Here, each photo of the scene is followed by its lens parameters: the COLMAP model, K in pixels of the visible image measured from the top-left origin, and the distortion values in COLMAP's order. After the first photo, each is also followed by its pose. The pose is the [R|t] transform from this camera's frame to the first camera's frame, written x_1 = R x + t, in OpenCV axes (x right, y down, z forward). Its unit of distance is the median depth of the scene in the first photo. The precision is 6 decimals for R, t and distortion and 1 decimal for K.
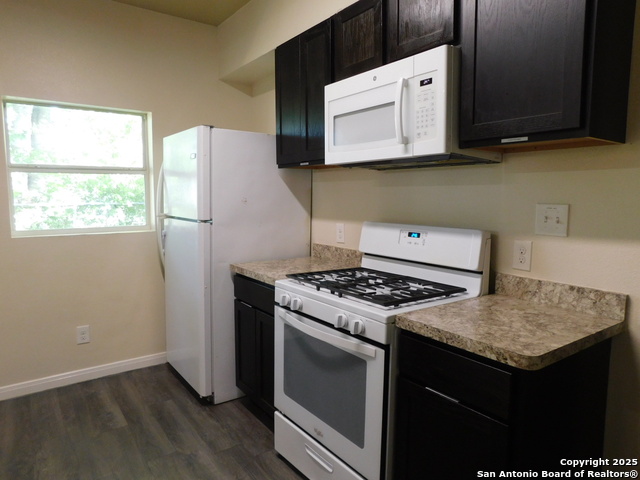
lens RADIAL K [[423.8, 0, 322.1], [0, 423.8, 236.4], [0, 0, 1]] dist [-0.071332, 0.059558]
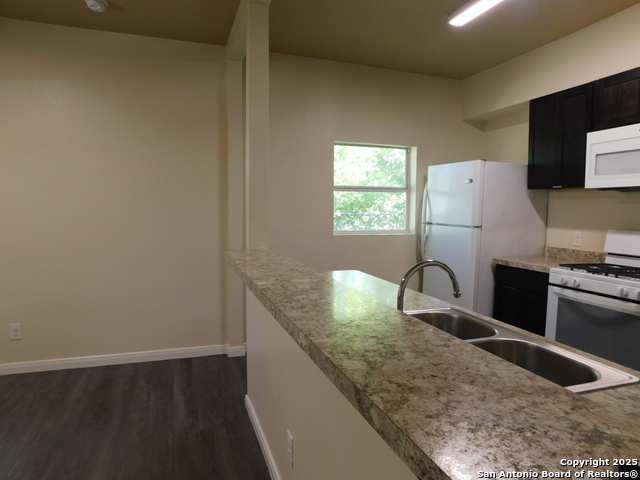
lens RADIAL K [[423.8, 0, 322.1], [0, 423.8, 236.4], [0, 0, 1]] dist [-0.071332, 0.059558]
pose [[0.956913, 0.028995, -0.288924, -0.344654], [-0.037132, 0.999052, -0.022719, 0.043852], [0.287991, 0.032469, 0.957083, -0.462153]]
